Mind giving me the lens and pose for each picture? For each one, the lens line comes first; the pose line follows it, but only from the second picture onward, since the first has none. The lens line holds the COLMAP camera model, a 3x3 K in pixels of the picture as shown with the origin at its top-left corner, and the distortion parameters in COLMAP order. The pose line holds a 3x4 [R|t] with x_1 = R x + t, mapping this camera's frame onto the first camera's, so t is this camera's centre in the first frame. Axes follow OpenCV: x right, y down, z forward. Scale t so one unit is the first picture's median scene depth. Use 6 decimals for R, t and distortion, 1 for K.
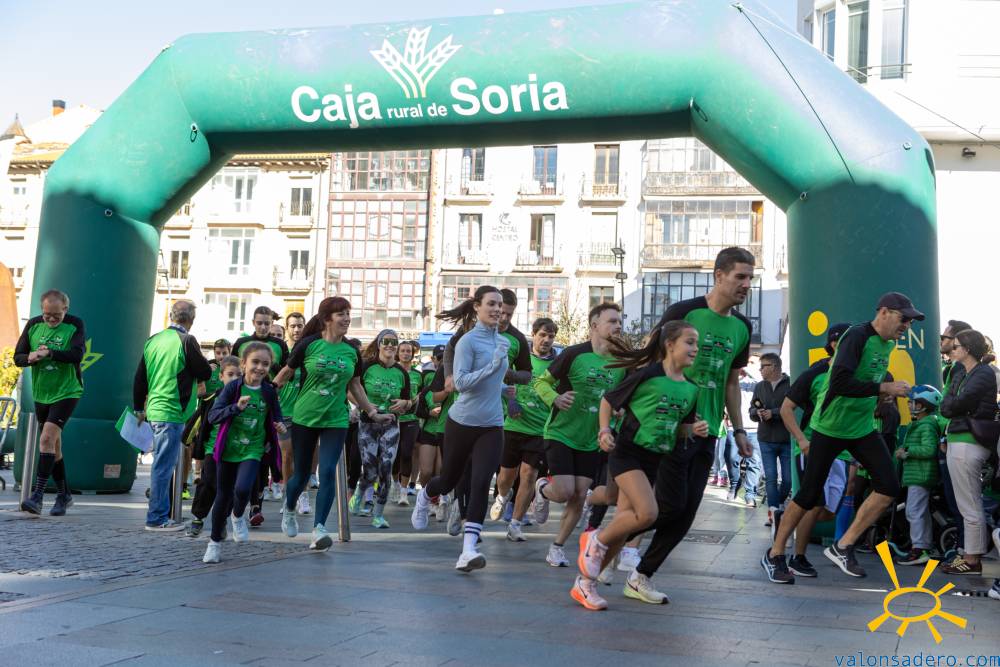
lens RADIAL K [[1329.5, 0, 504.0], [0, 1329.5, 337.5], [0, 0, 1]] dist [-0.033387, 0.000000]
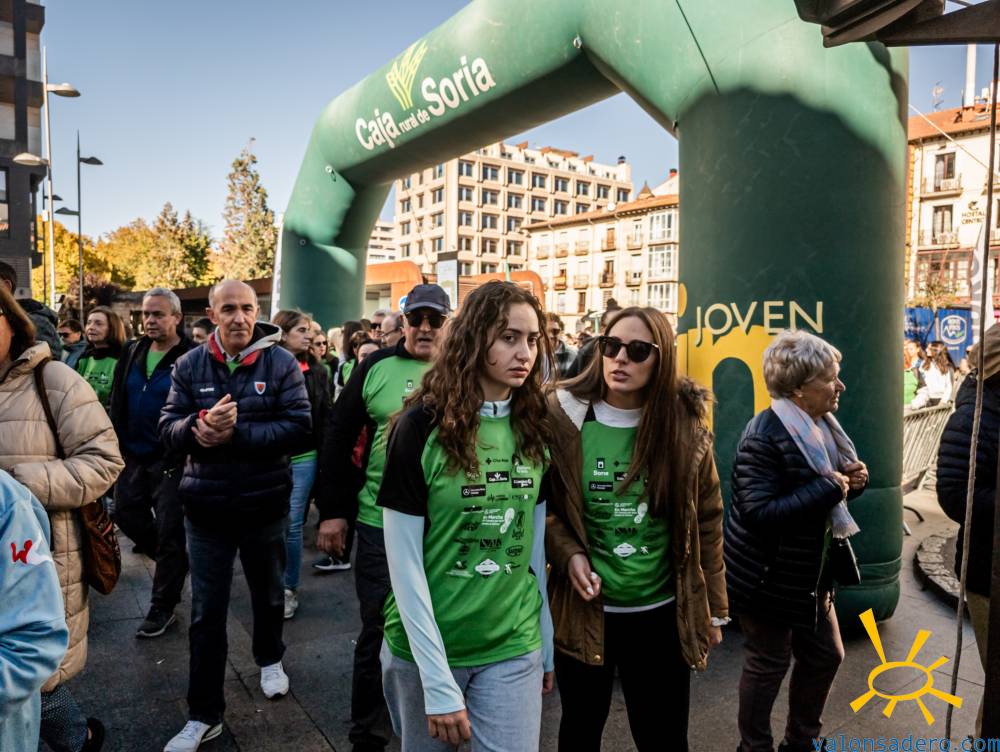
lens RADIAL K [[746.1, 0, 478.6], [0, 746.1, 388.5], [0, 0, 1]] dist [-0.000746, 0.006418]
pose [[0.784262, 0.020474, -0.620092, 0.077551], [0.046322, 0.994734, 0.091430, -0.001299], [0.618698, -0.100429, 0.779184, 0.115616]]
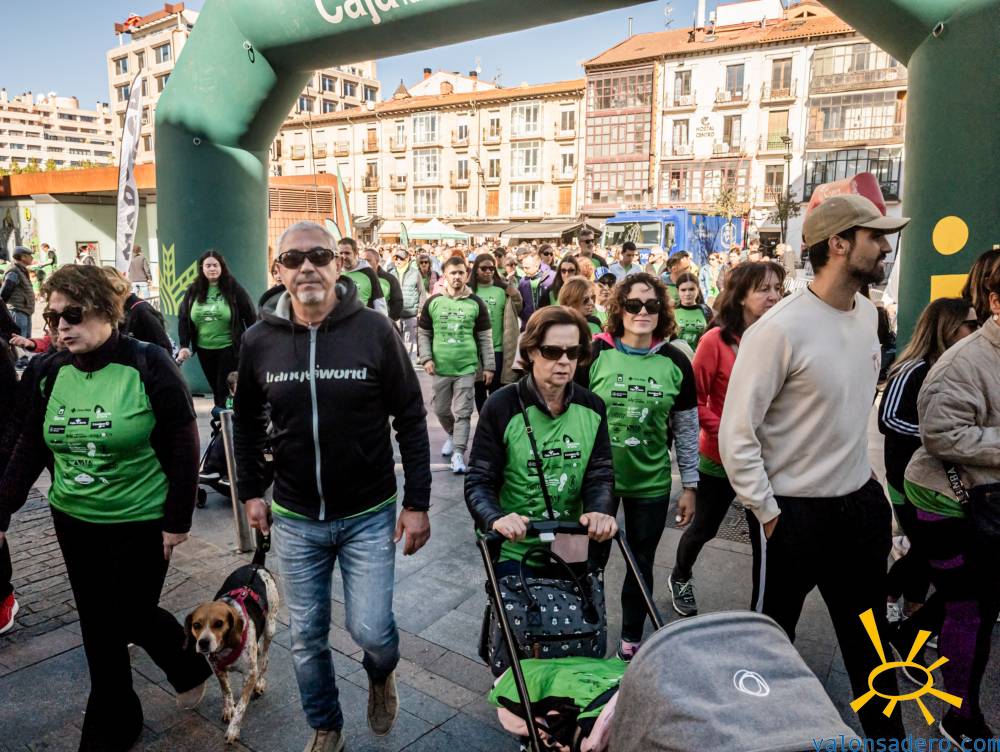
lens RADIAL K [[746.1, 0, 479.7], [0, 746.1, 370.2], [0, 0, 1]] dist [-0.000746, 0.006418]
pose [[0.950082, 0.019265, -0.311404, 0.025564], [0.048949, 0.976528, 0.209753, -0.006841], [0.308136, -0.214526, 0.926839, 0.111163]]
